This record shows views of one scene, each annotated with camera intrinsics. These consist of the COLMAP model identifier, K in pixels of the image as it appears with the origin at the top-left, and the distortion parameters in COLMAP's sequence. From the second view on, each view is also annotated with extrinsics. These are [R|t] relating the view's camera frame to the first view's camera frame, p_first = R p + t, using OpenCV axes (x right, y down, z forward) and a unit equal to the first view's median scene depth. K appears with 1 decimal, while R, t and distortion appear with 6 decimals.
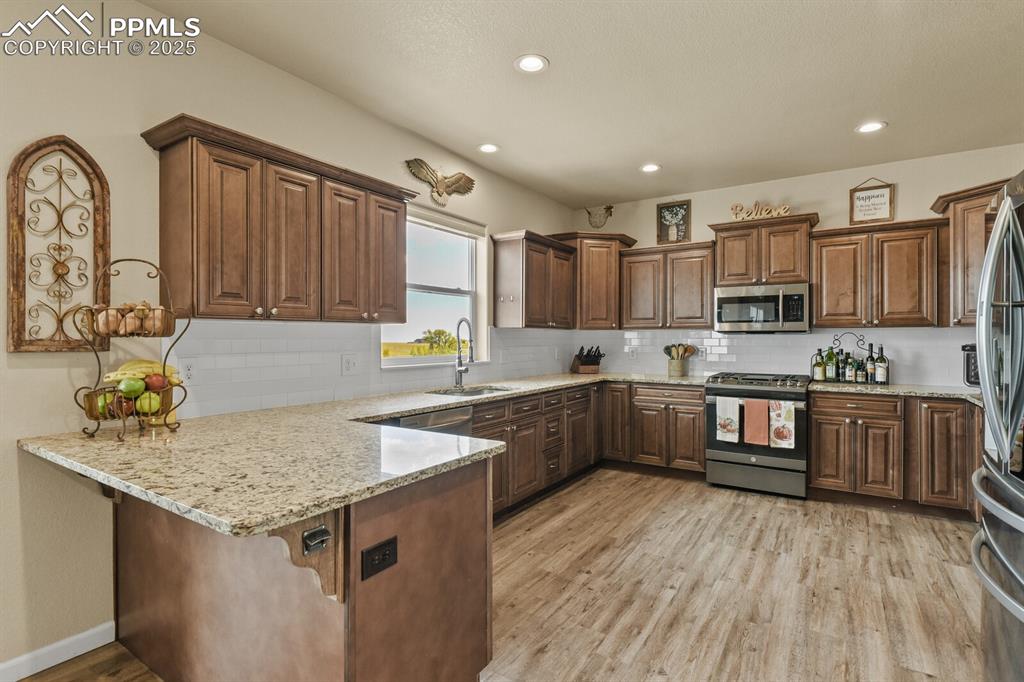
lens RADIAL K [[502.9, 0, 510.0], [0, 502.9, 337.0], [0, 0, 1]] dist [0.004357, -0.005301]
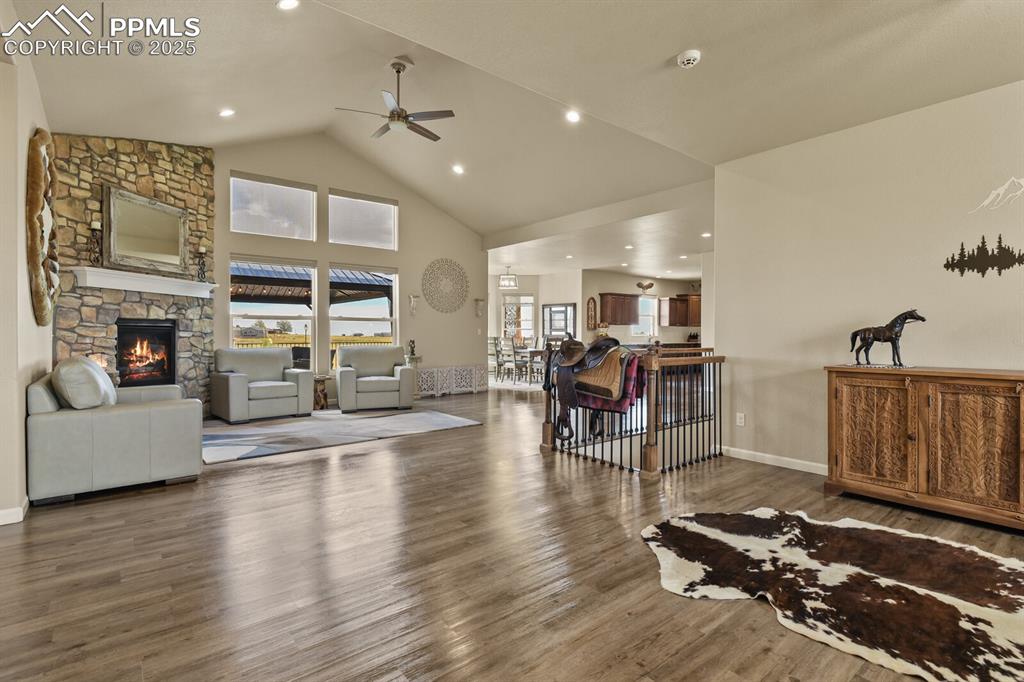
lens RADIAL K [[505.4, 0, 513.1], [0, 505.4, 336.5], [0, 0, 1]] dist [-0.004029, -0.000479]
pose [[0.956166, 0.004505, -0.292791, 0.023931], [-0.002673, 0.999974, 0.006658, 0.034014], [0.292814, -0.005583, 0.956153, -2.680856]]
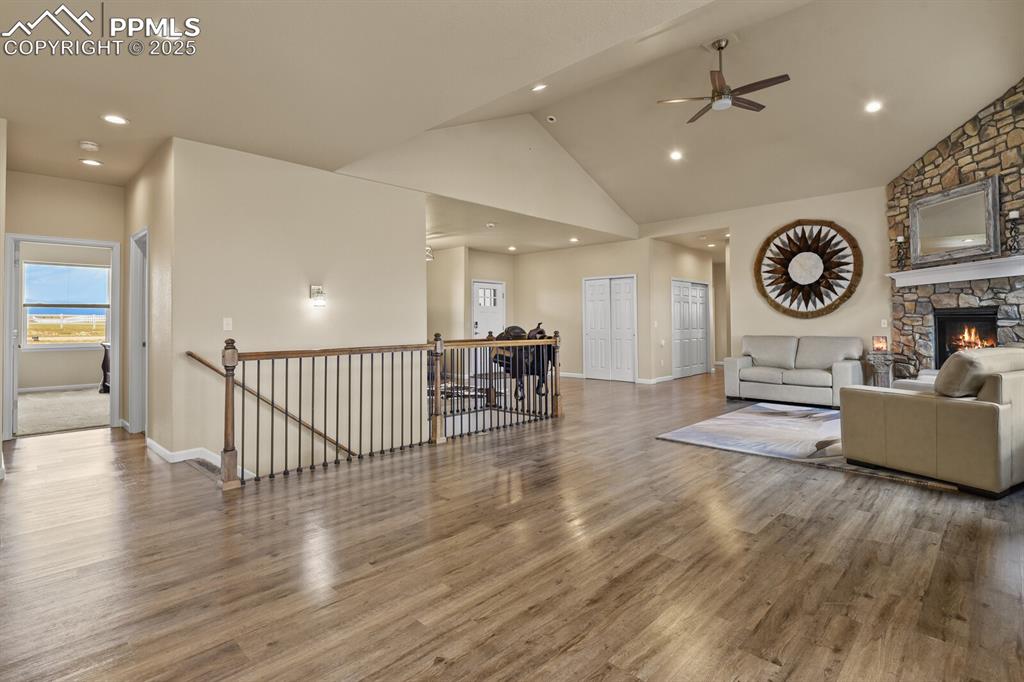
lens RADIAL K [[502.9, 0, 512.3], [0, 502.9, 309.4], [0, 0, 1]] dist [0.004357, -0.005301]
pose [[-0.980850, 0.007472, 0.194619, -0.419817], [0.002415, 0.999653, -0.026212, 0.035326], [-0.194748, -0.025240, -0.980529, 0.045948]]
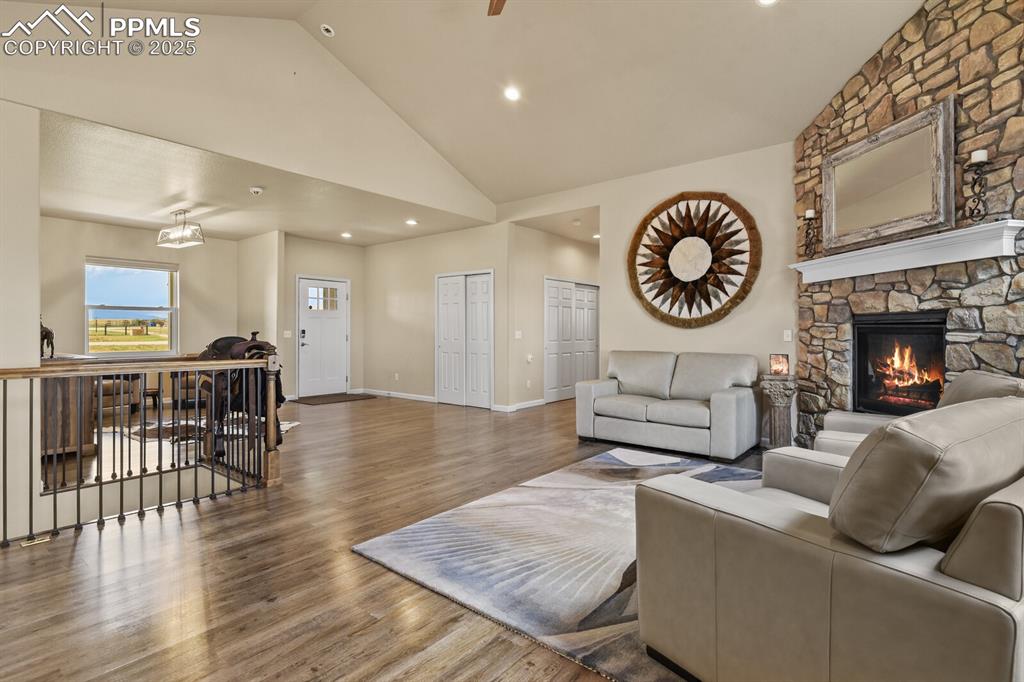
lens RADIAL K [[502.9, 0, 503.3], [0, 502.9, 328.7], [0, 0, 1]] dist [0.004357, -0.005301]
pose [[-0.993219, -0.003399, 0.116206, -0.787285], [-0.004020, 0.999979, -0.005113, 0.033325], [-0.116186, -0.005546, -0.993212, -0.594011]]
